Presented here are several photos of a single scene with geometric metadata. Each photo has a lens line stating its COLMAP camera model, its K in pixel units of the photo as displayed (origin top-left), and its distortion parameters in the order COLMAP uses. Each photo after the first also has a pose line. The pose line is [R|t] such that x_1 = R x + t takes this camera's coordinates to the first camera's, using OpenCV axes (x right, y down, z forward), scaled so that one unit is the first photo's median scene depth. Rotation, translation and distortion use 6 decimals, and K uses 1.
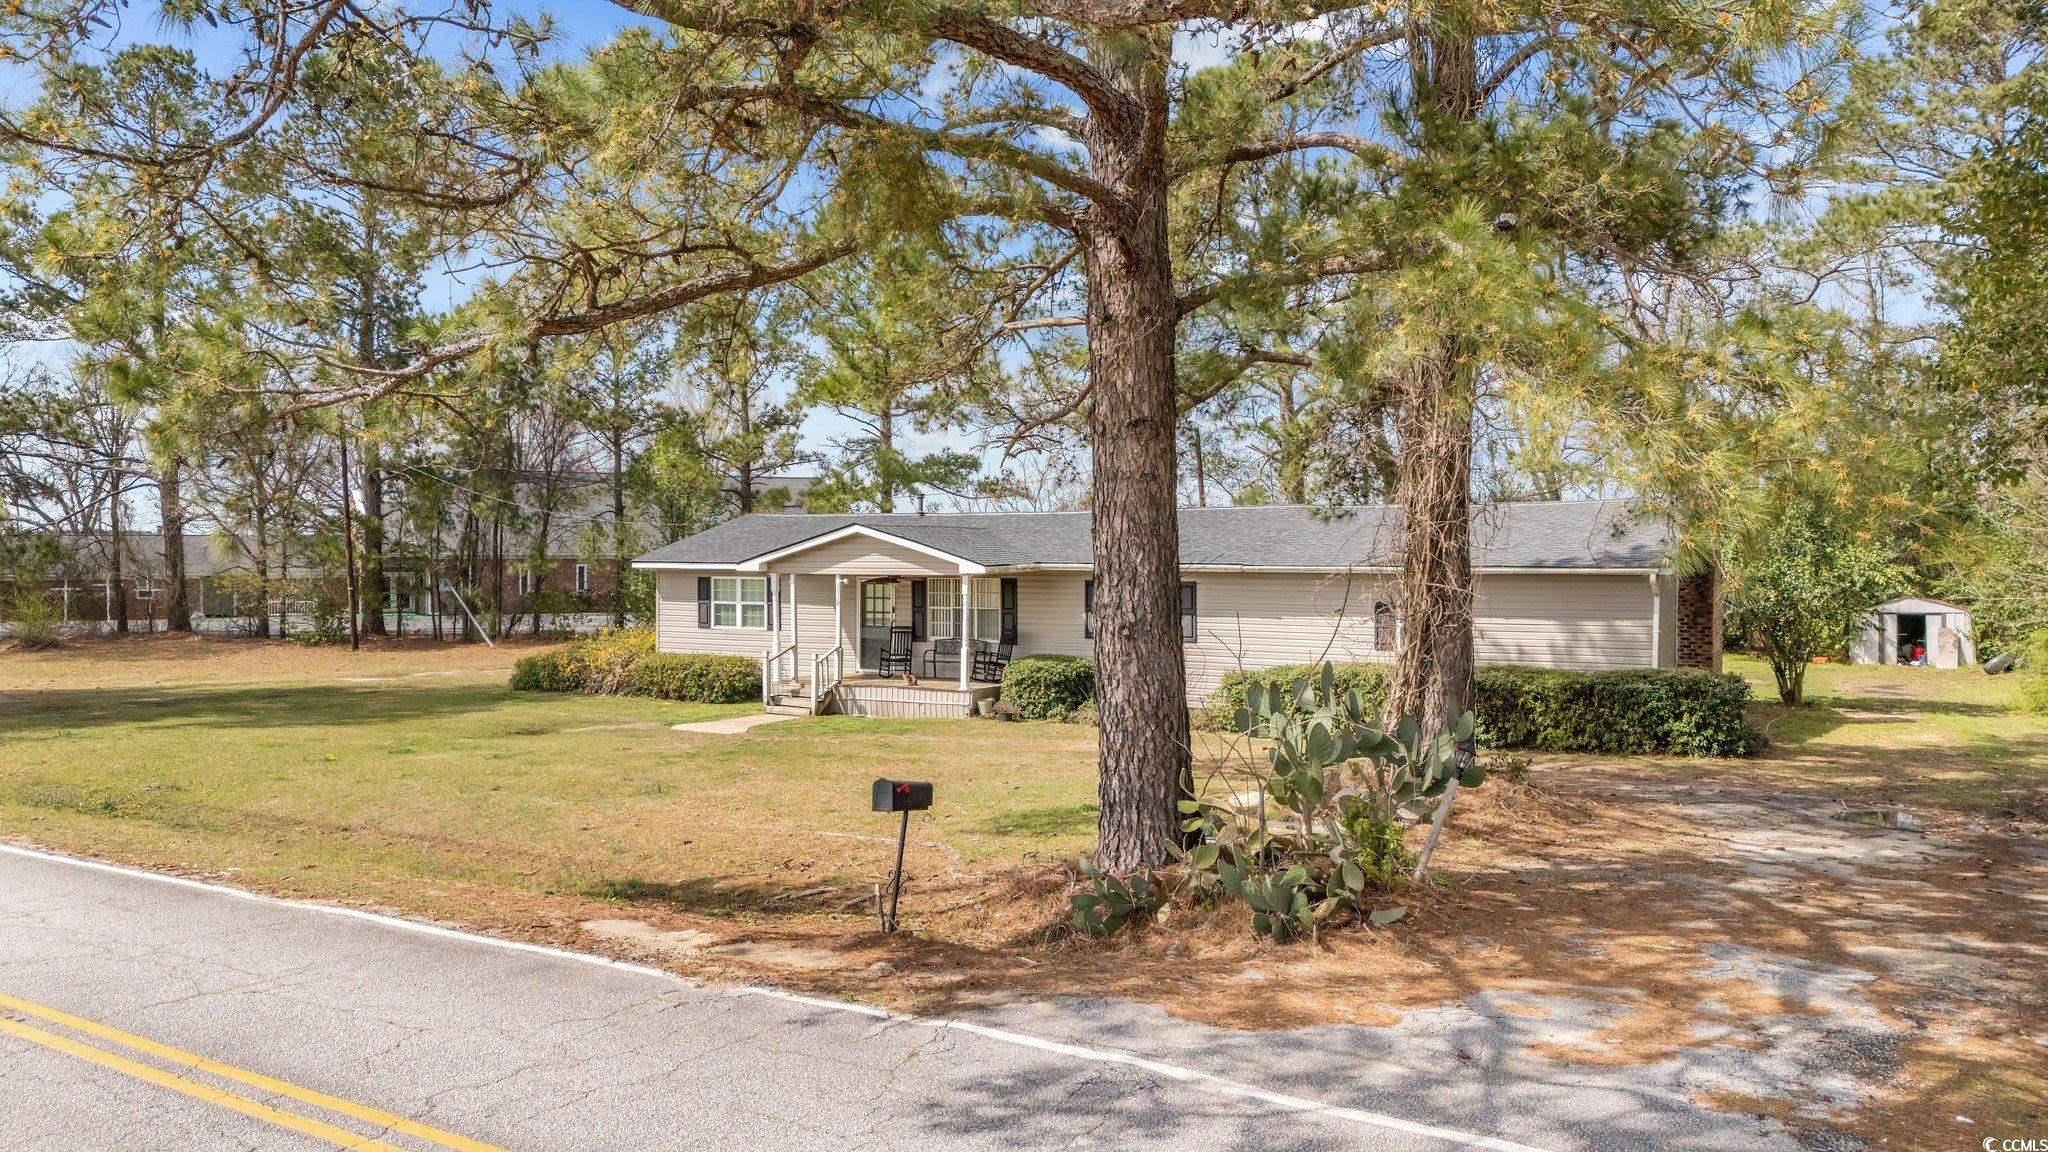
lens RADIAL K [[1533.6, 0, 1019.1], [0, 1533.6, 581.3], [0, 0, 1]] dist [0.062464, -0.063782]
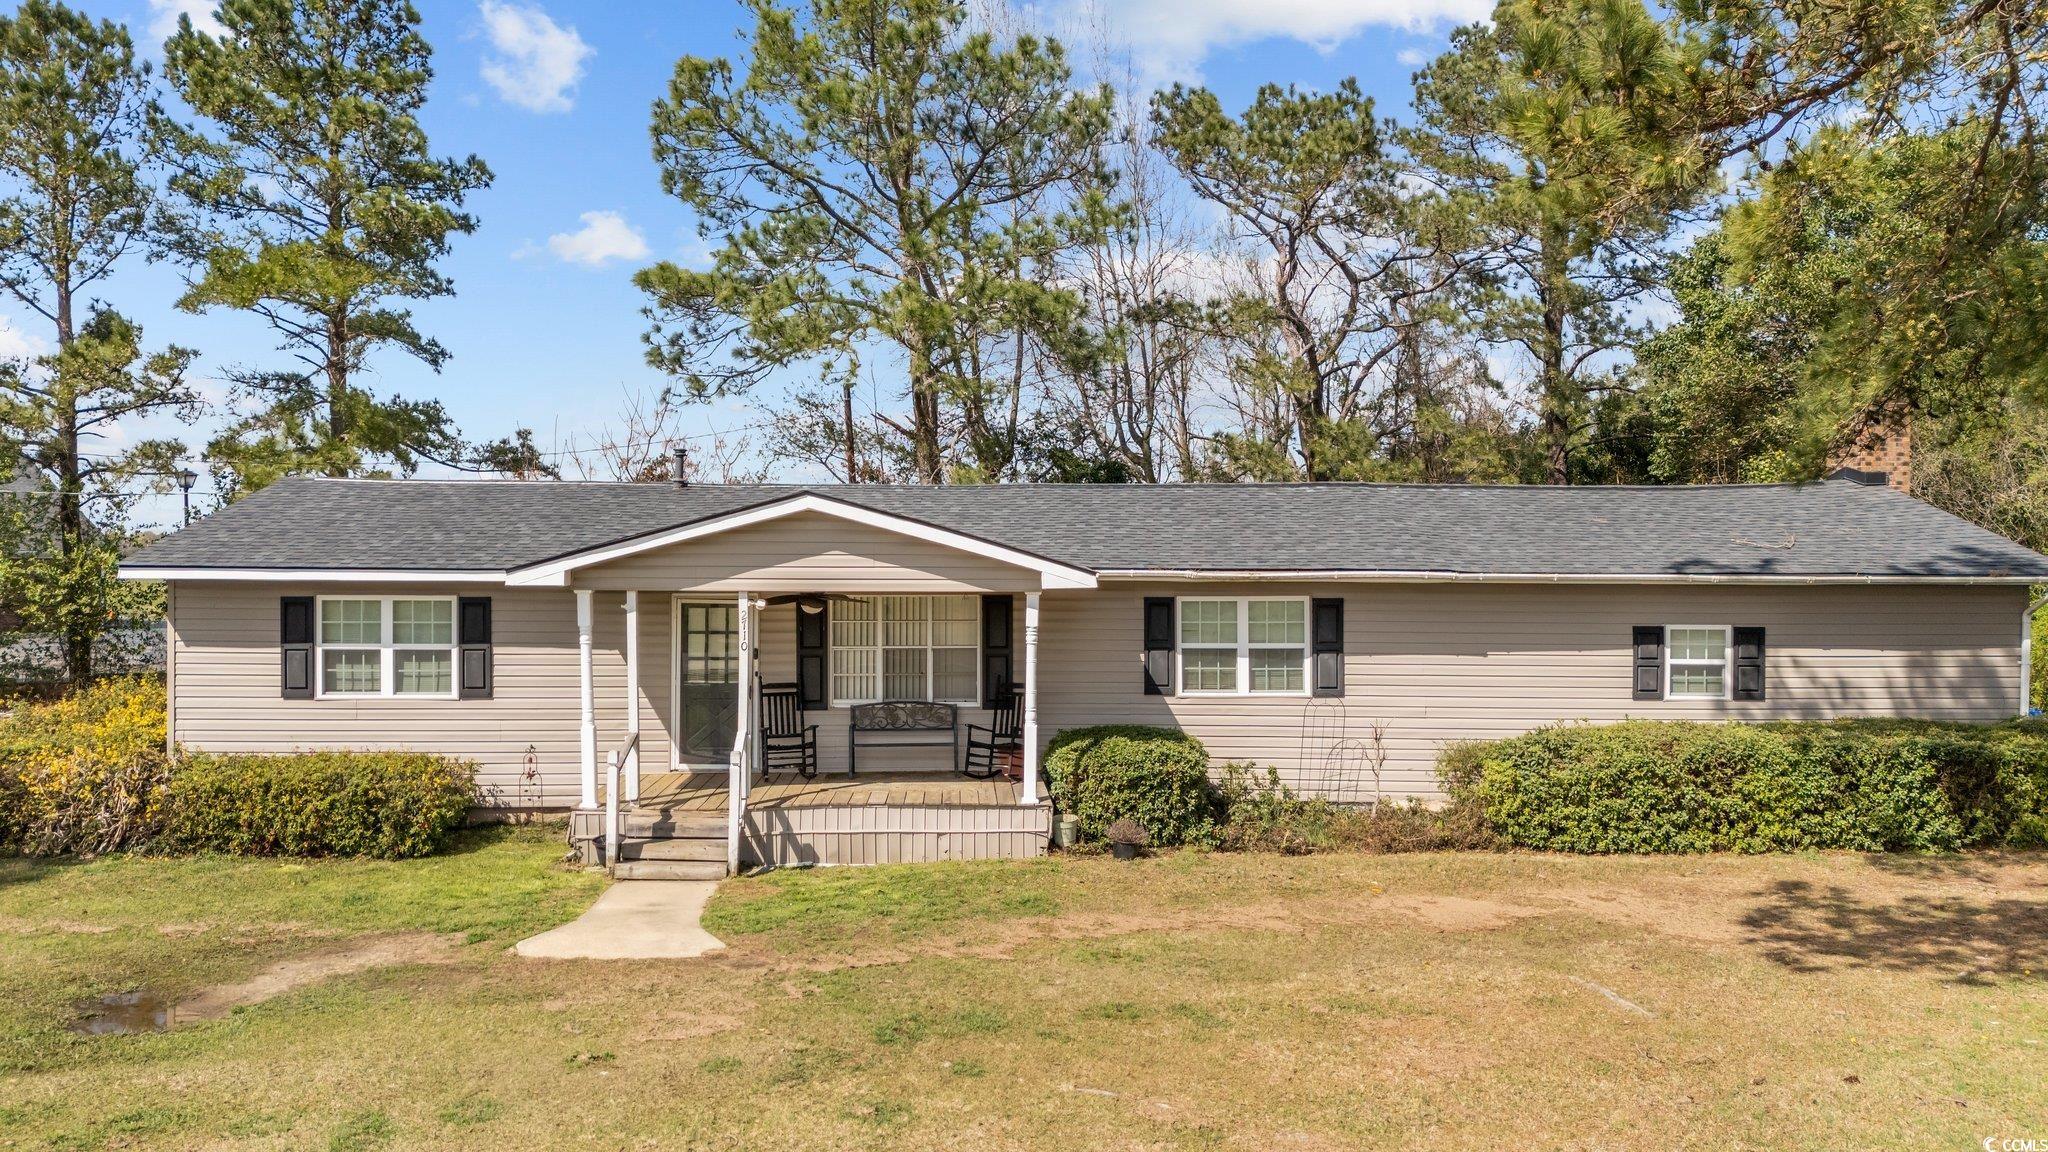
lens RADIAL K [[1533.6, 0, 1008.1], [0, 1533.6, 559.3], [0, 0, 1]] dist [0.062464, -0.063782]
pose [[0.858196, 0.000504, 0.513321, -0.290127], [0.006789, 0.999901, -0.012331, -0.007949], [-0.513277, 0.014067, 0.858108, 0.486239]]
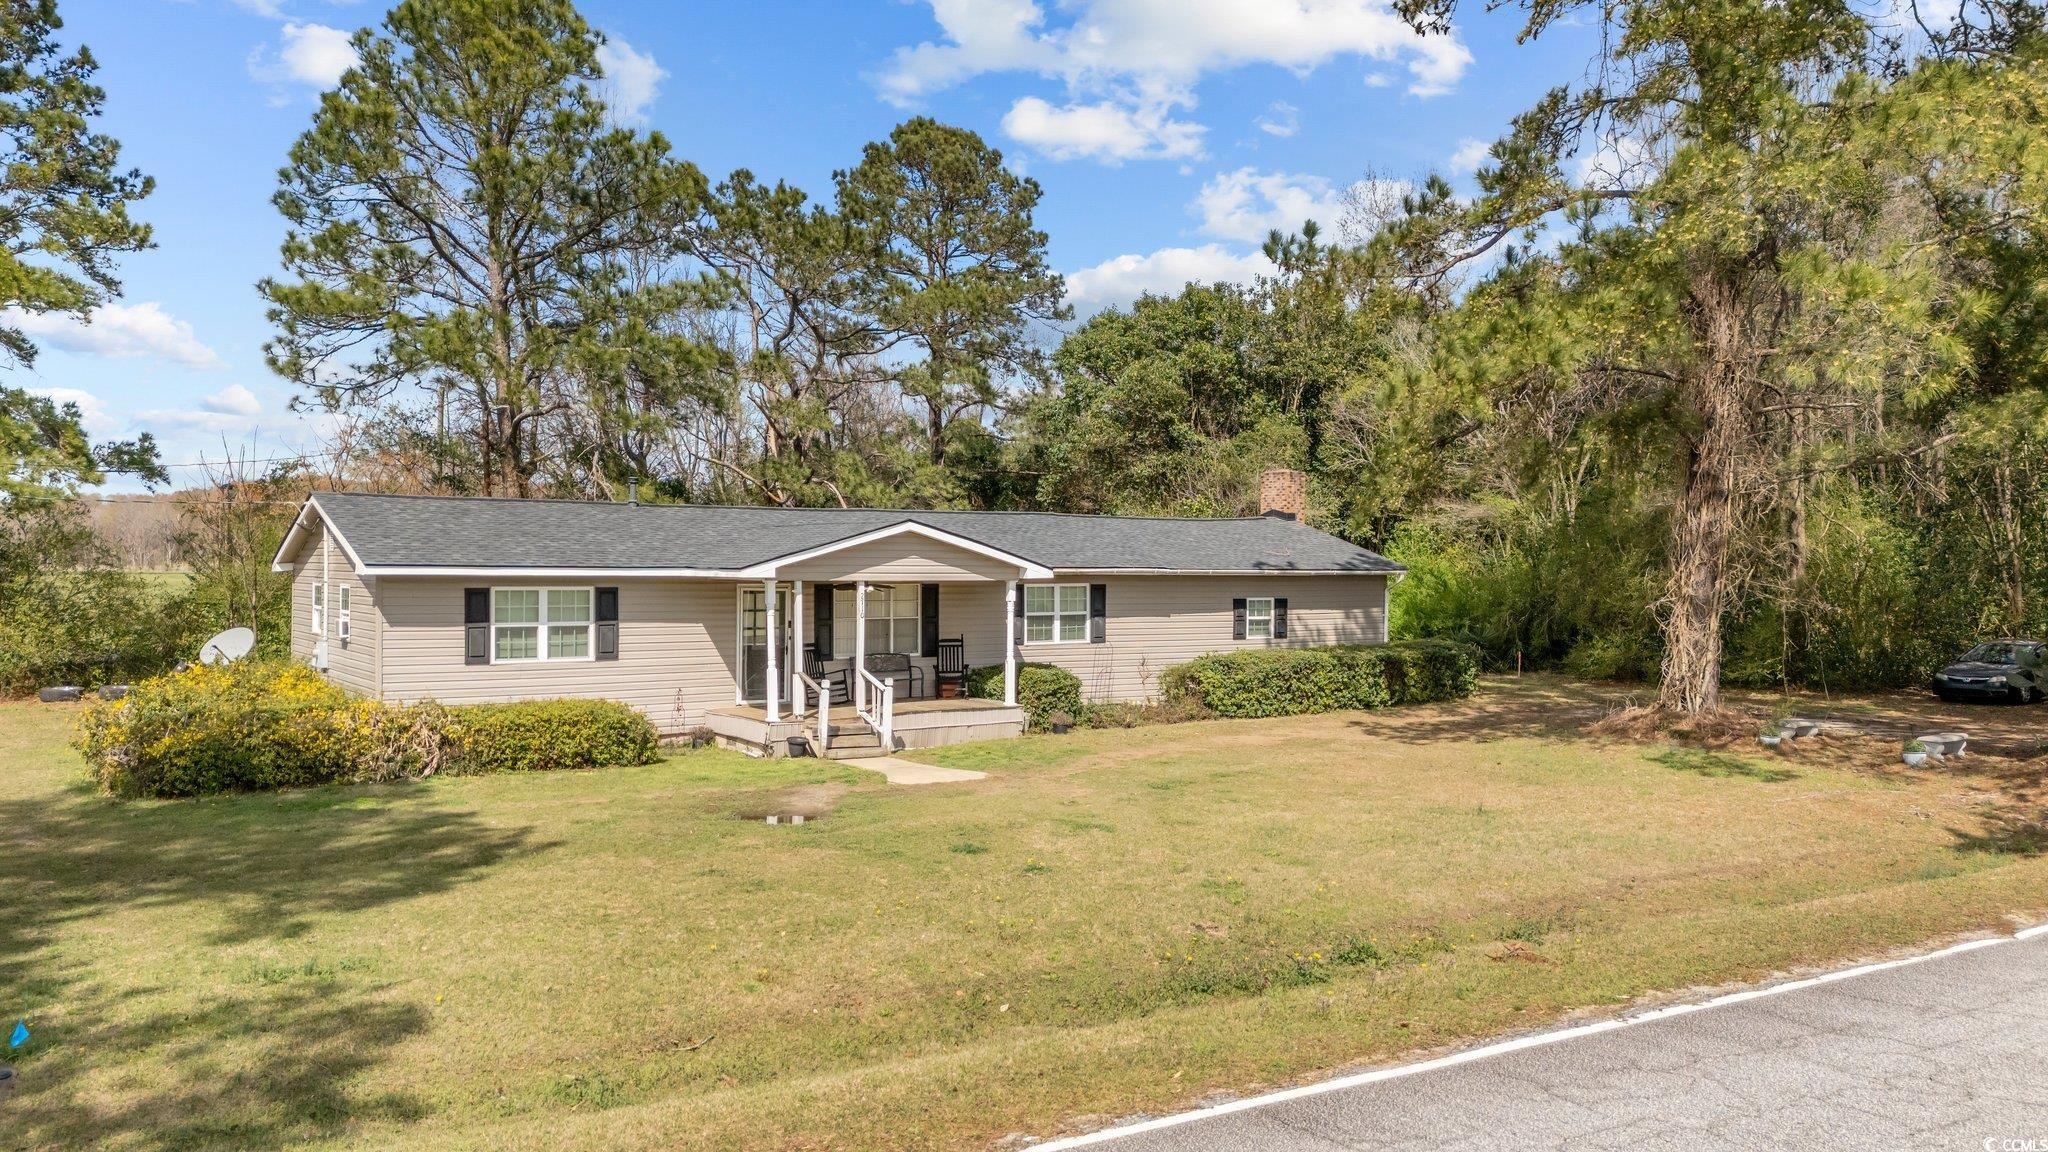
lens RADIAL K [[1533.6, 0, 1036.5], [0, 1533.6, 579.8], [0, 0, 1]] dist [0.062464, -0.063782]
pose [[0.434952, -0.009720, 0.900401, -0.770433], [0.009649, 0.999935, 0.006133, -0.008933], [-0.900402, 0.006021, 0.435018, 0.531771]]
